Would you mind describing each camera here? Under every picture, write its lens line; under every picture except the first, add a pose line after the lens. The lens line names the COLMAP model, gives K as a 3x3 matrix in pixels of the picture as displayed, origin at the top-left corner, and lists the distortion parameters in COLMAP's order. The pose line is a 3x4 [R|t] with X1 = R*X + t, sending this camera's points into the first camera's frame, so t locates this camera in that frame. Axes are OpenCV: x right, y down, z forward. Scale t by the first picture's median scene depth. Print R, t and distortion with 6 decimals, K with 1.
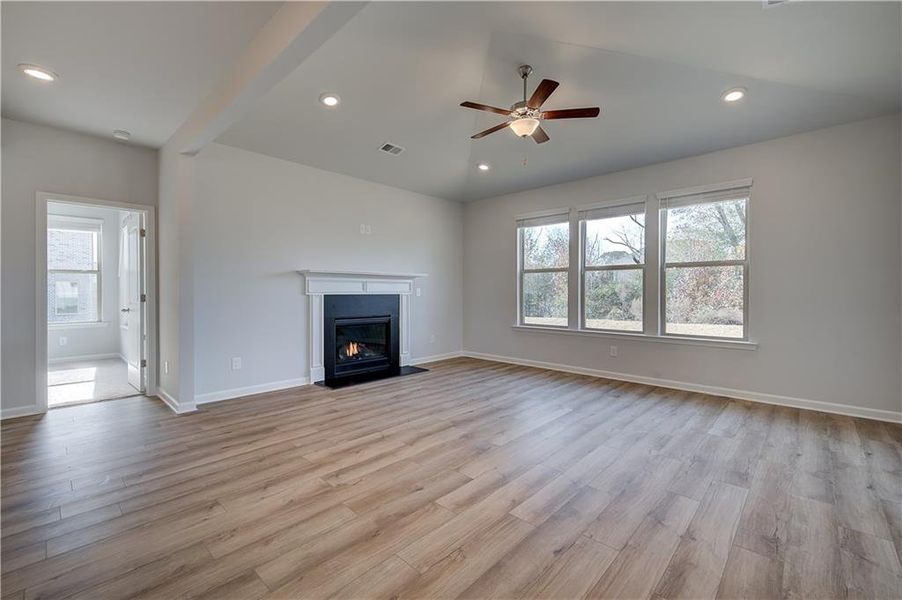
lens RADIAL K [[379.9, 0, 451.6], [0, 379.9, 291.9], [0, 0, 1]] dist [-0.000911, 0.000865]
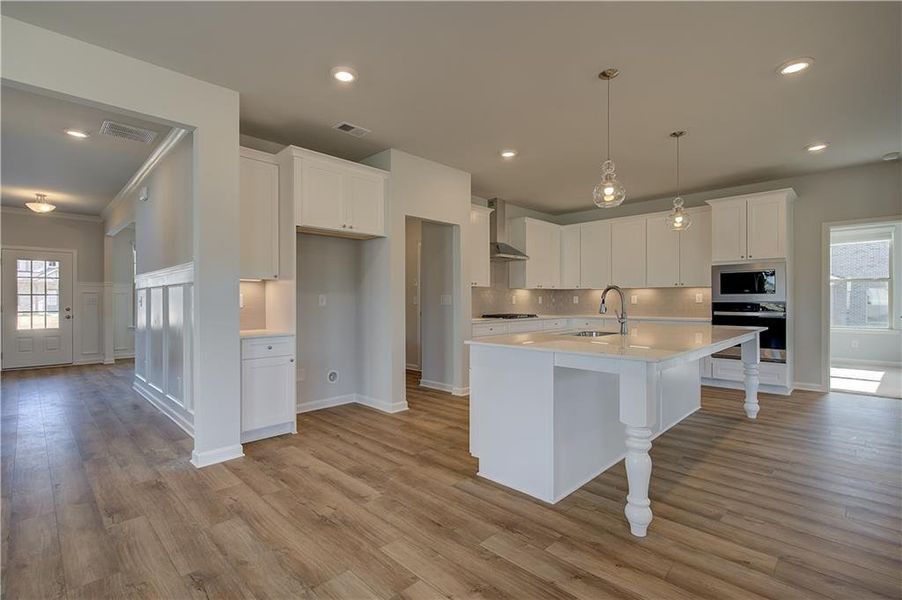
lens RADIAL K [[427.9, 0, 431.5], [0, 427.9, 299.2], [0, 0, 1]] dist [-0.003347, 0.000021]
pose [[-0.044941, 0.000246, -0.998990, 0.393152], [0.000050, 1.000000, 0.000244, 0.000142], [0.998990, -0.000039, -0.044941, -0.251716]]
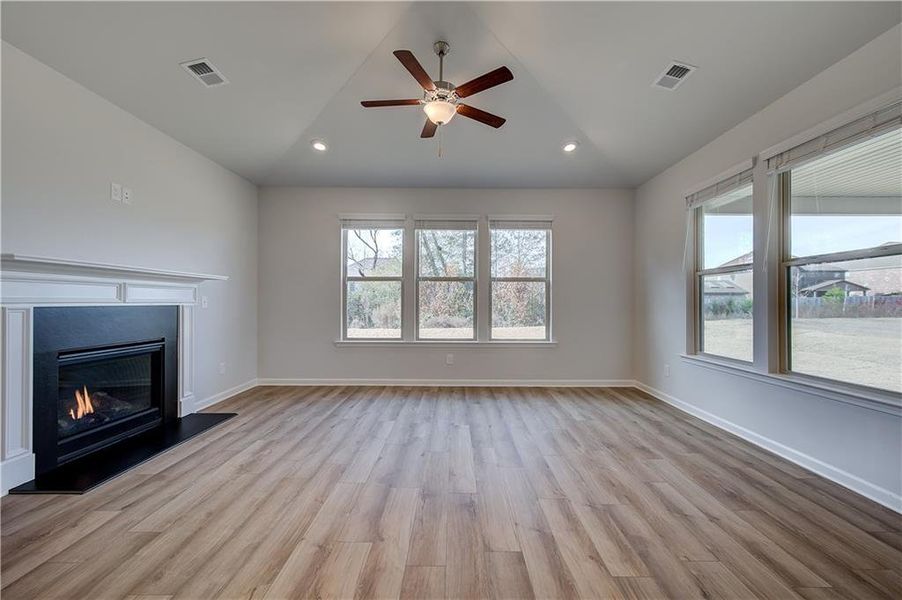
lens RADIAL K [[365.0, 0, 453.2], [0, 365.0, 300.8], [0, 0, 1]] dist [0.000077, -0.000113]
pose [[0.730041, 0.004660, 0.683387, -0.321355], [-0.003181, 0.999989, -0.003421, -0.001272], [-0.683396, 0.000323, 0.730048, 0.336612]]
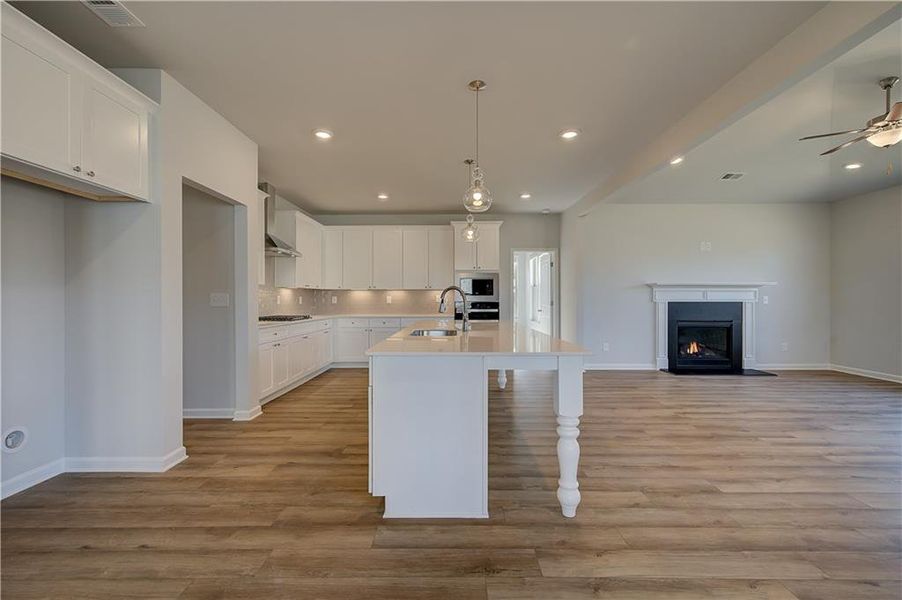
lens RADIAL K [[379.9, 0, 458.0], [0, 379.9, 300.0], [0, 0, 1]] dist [-0.000911, 0.000865]
pose [[0.693549, 0.001224, -0.720408, 0.116095], [-0.001119, 0.999999, 0.000621, 0.001830], [0.720408, 0.000375, 0.693550, -0.483768]]
